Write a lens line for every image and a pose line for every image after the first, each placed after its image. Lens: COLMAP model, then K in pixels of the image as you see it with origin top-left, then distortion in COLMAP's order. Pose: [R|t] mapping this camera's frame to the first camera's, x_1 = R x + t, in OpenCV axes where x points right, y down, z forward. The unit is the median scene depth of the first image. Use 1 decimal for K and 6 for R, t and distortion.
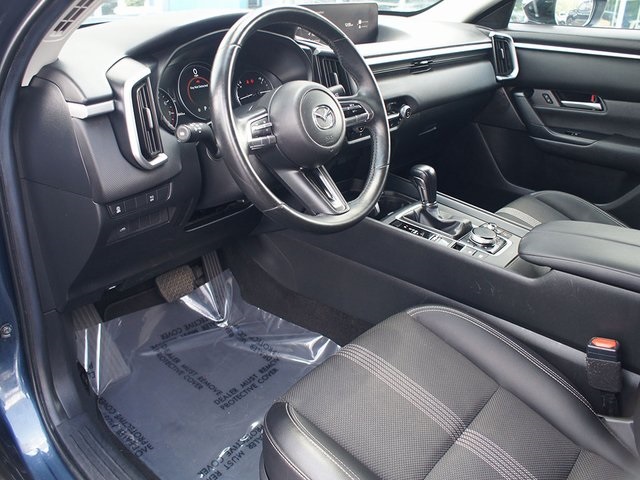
lens RADIAL K [[571.5, 0, 322.2], [0, 571.5, 196.1], [0, 0, 1]] dist [-0.008510, -0.001135]
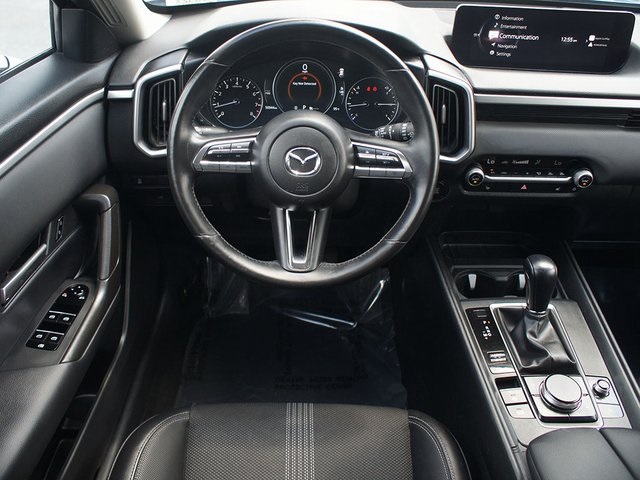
lens RADIAL K [[571.5, 0, 322.2], [0, 571.5, 196.1], [0, 0, 1]] dist [-0.008510, -0.001135]
pose [[0.670747, 0.365210, -0.645539, 0.420893], [-0.288612, 0.930288, 0.226424, -0.208439], [0.683229, 0.034437, 0.729392, 0.287115]]
